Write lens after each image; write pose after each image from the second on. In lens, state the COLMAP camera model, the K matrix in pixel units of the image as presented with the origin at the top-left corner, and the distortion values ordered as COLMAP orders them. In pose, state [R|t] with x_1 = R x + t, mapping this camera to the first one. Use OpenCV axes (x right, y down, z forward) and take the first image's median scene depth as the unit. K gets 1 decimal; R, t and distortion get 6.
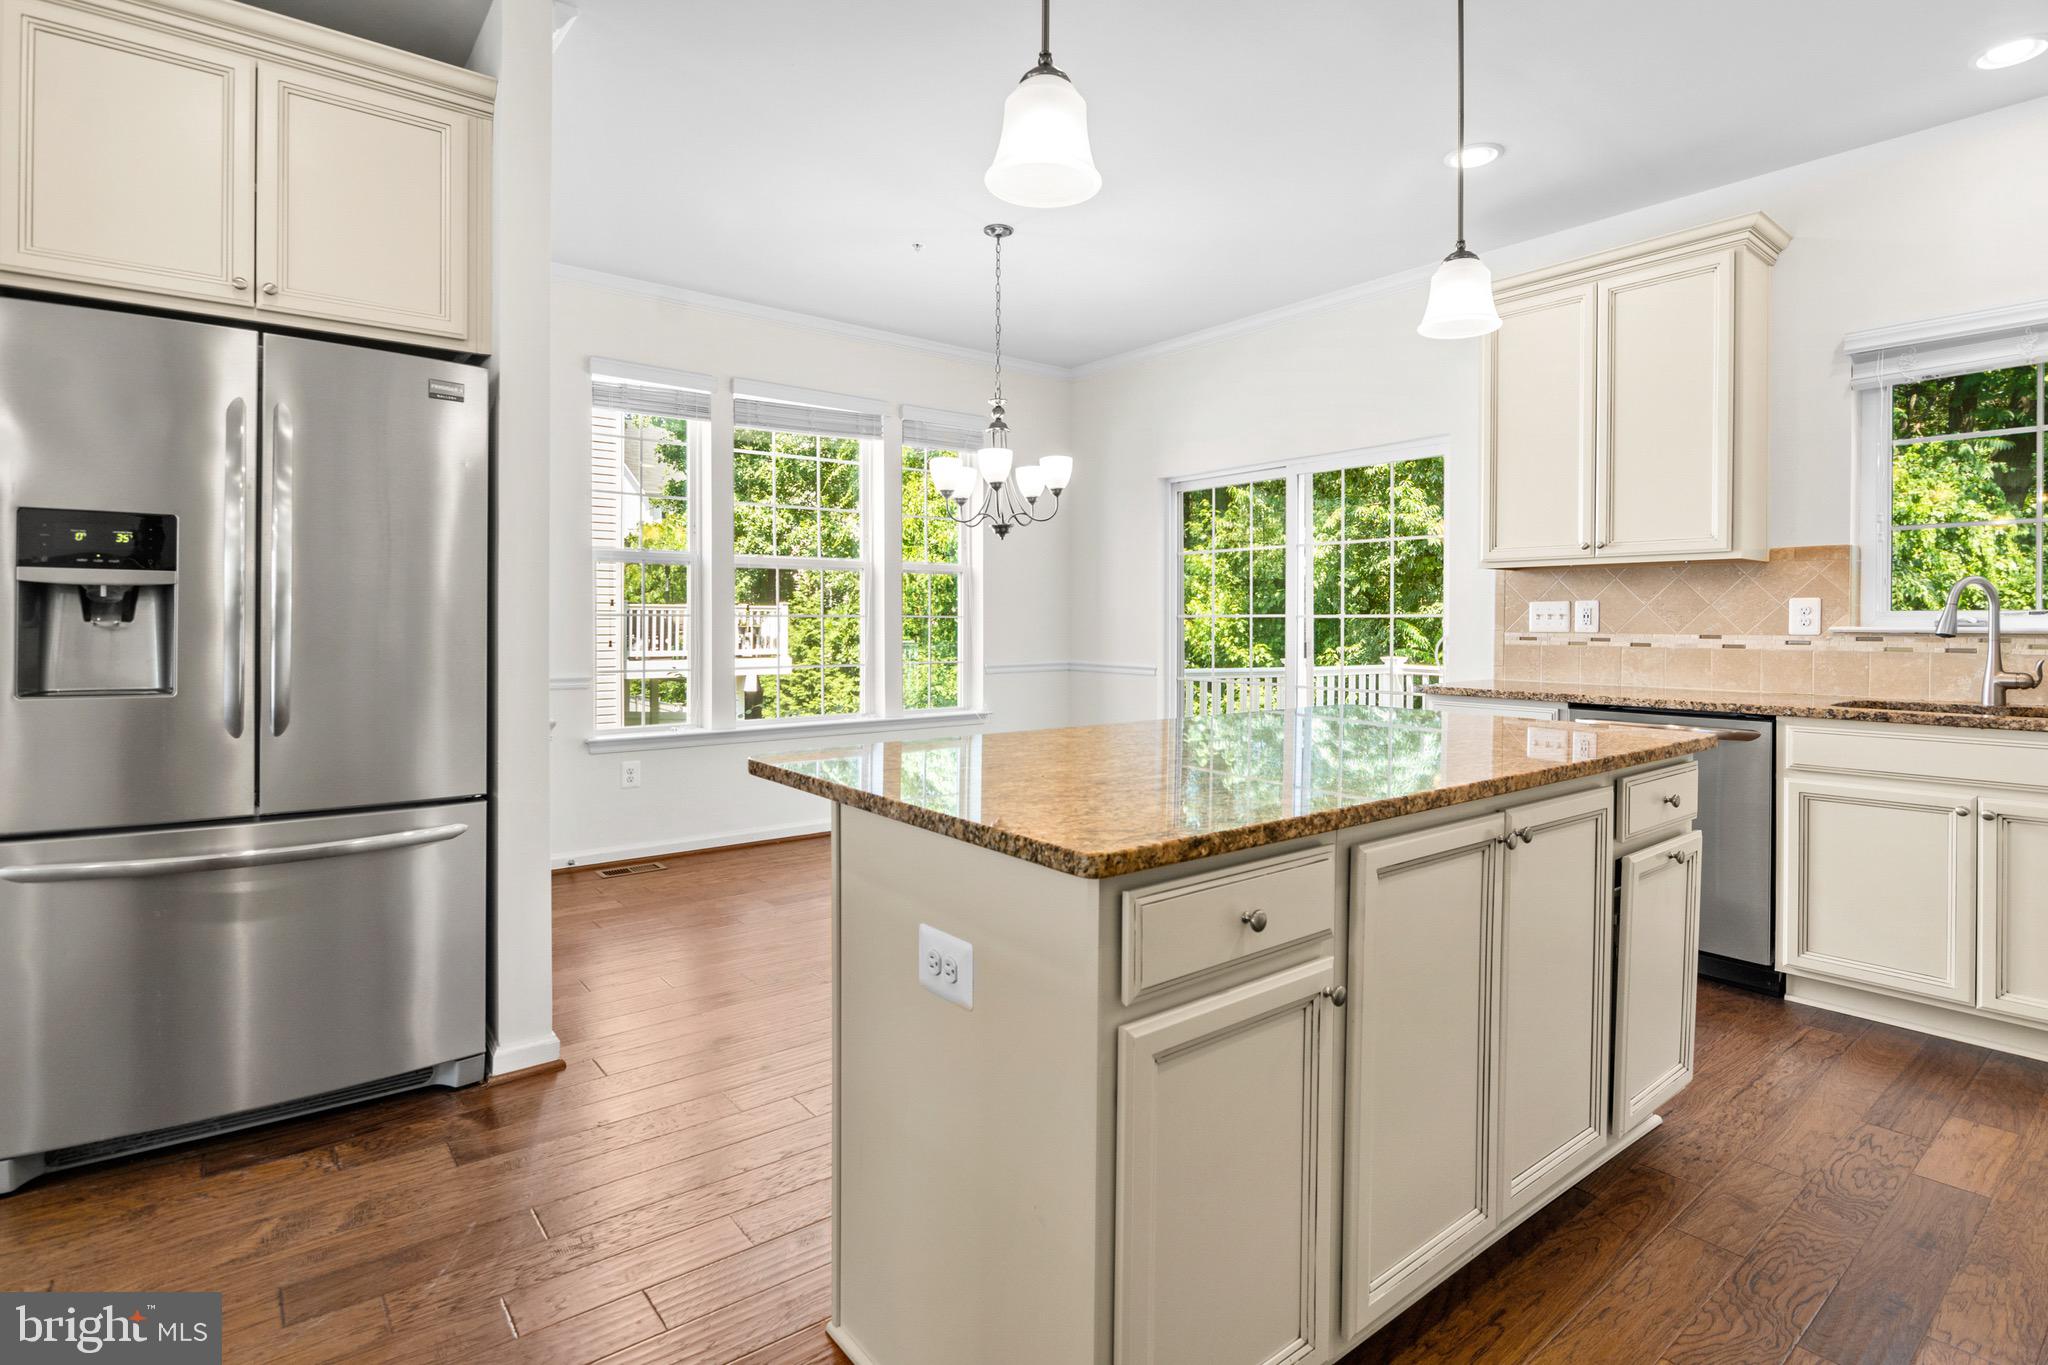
lens RADIAL K [[1009.8, 0, 1015.1], [0, 1009.8, 631.7], [0, 0, 1]] dist [-0.010955, -0.000586]
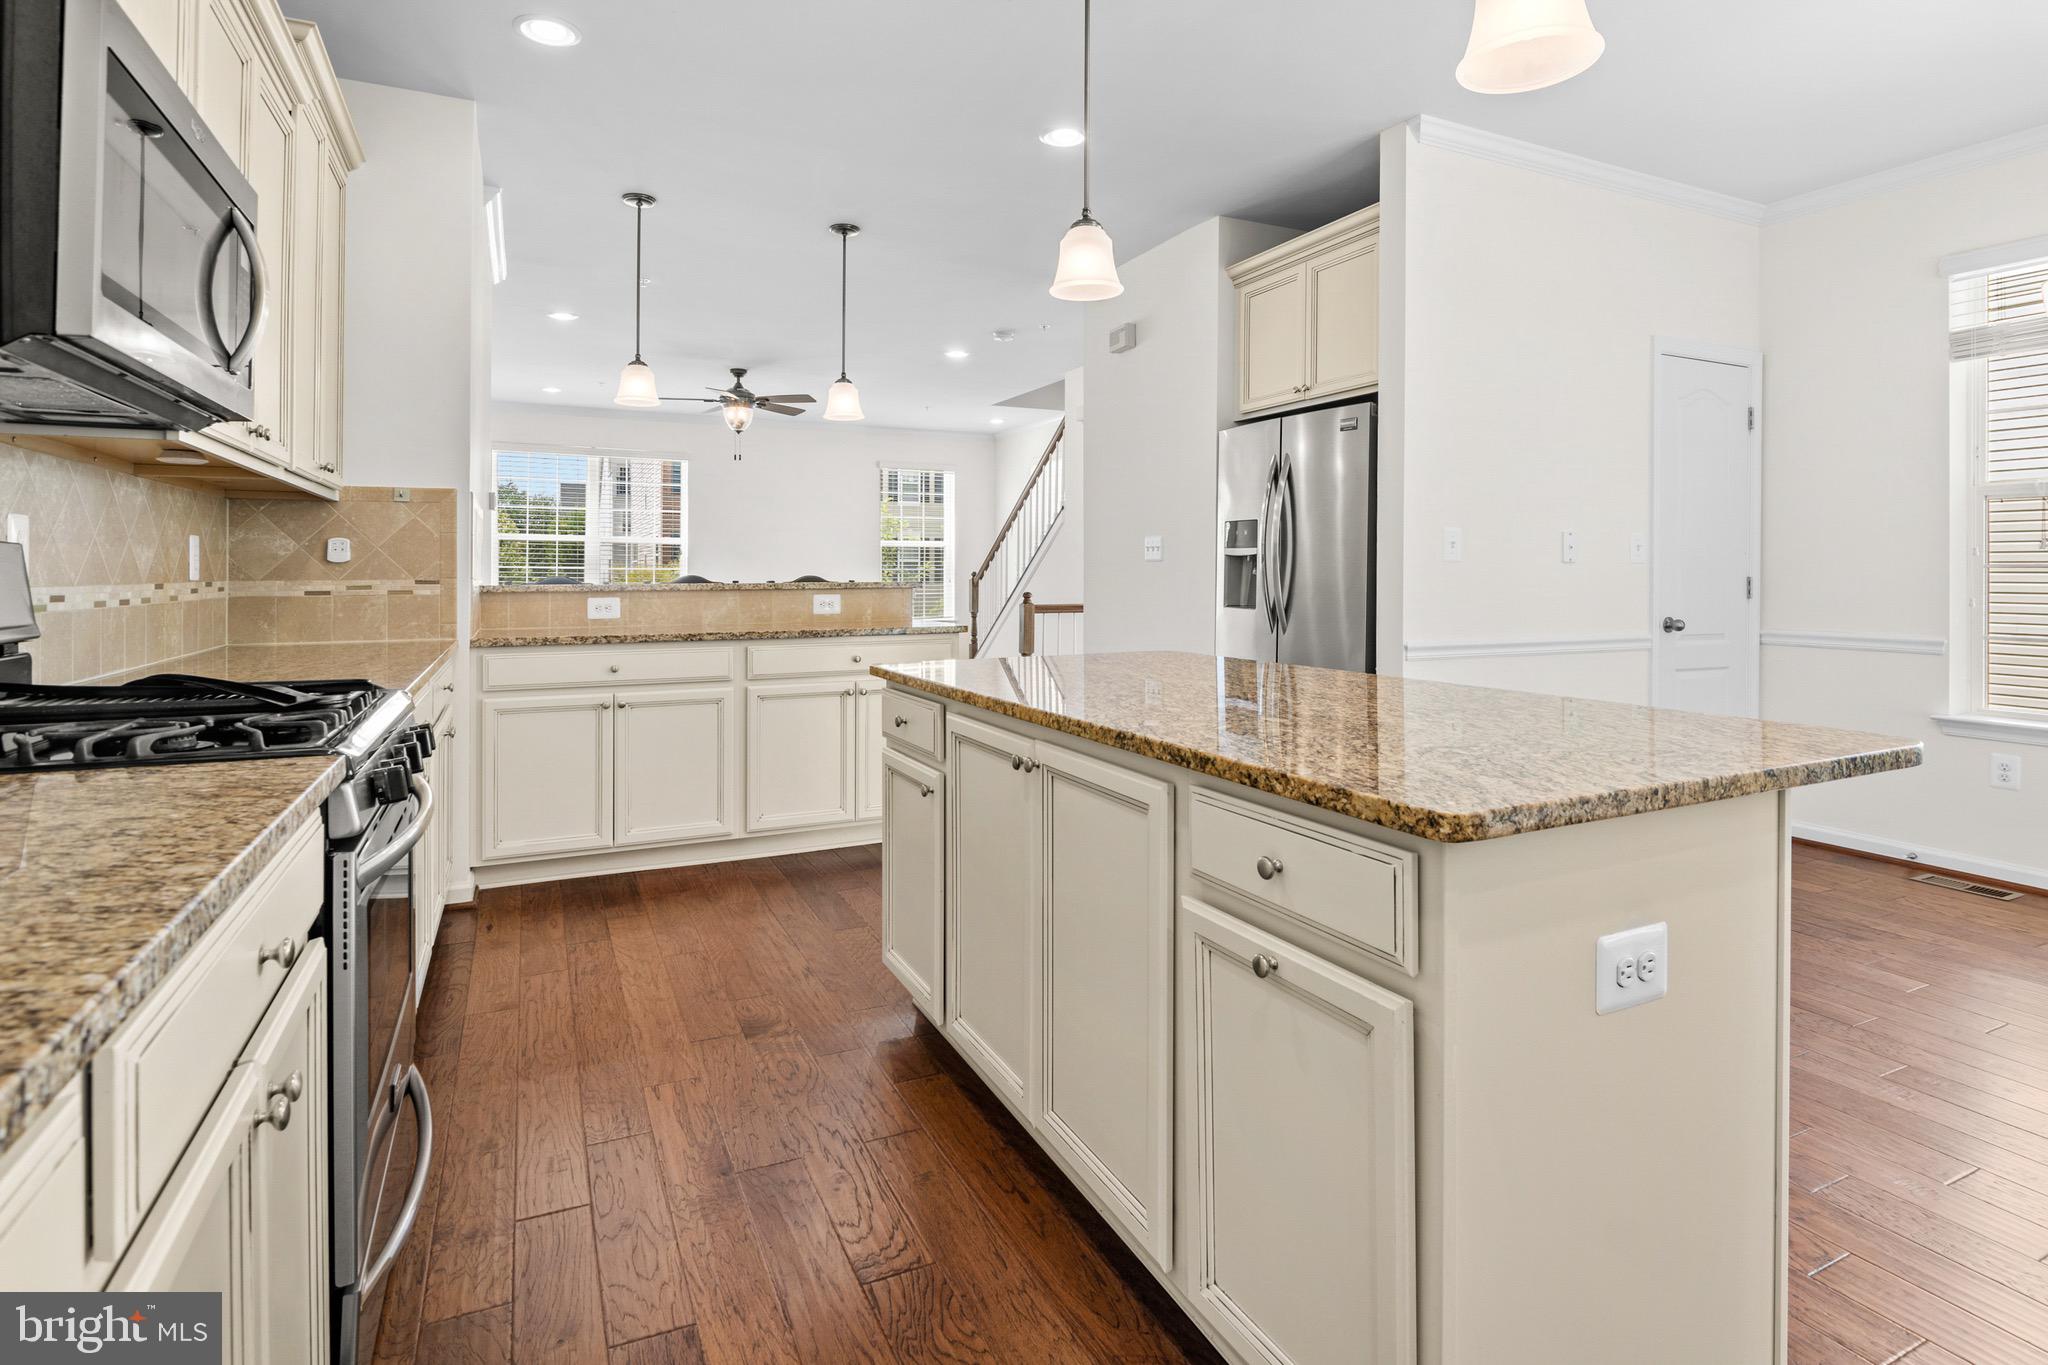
lens RADIAL K [[1034.6, 0, 1029.3], [0, 1034.6, 574.1], [0, 0, 1]] dist [-0.011801, -0.000662]
pose [[-0.216089, -0.001976, -0.976372, 0.737819], [-0.012281, 0.999924, 0.000694, -0.001583], [0.976296, 0.012141, -0.216097, 0.577446]]
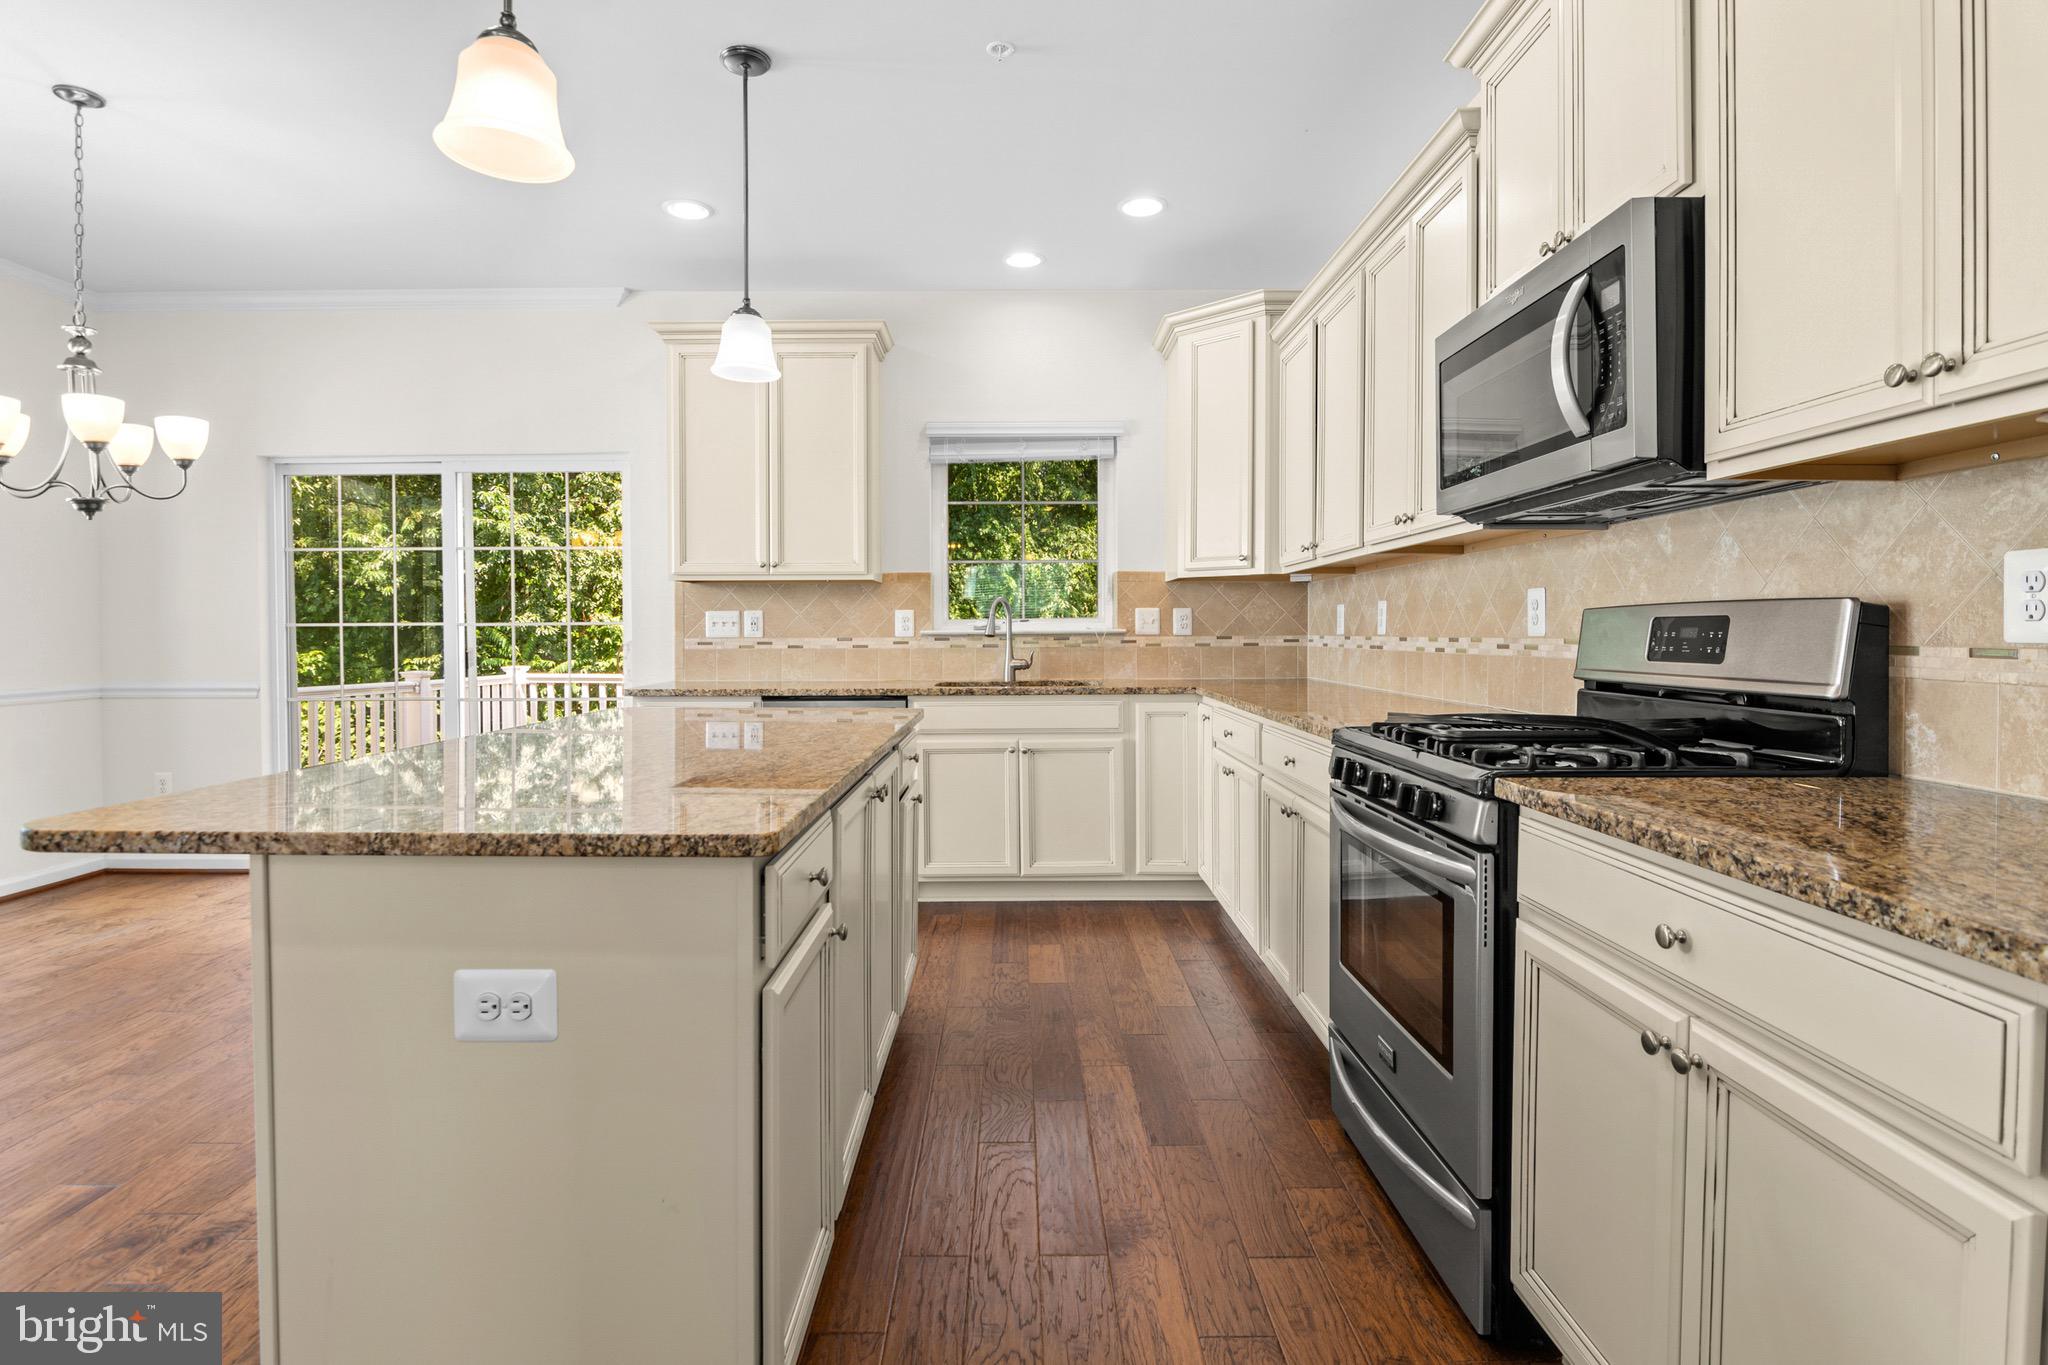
lens RADIAL K [[1000.4, 0, 1019.9], [0, 1000.4, 640.4], [0, 0, 1]] dist [-0.010748, -0.001422]
pose [[0.617443, -0.014276, 0.786486, -0.184116], [0.014882, 0.999868, 0.006466, 0.001558], [-0.786475, 0.007712, 0.617574, 0.031016]]
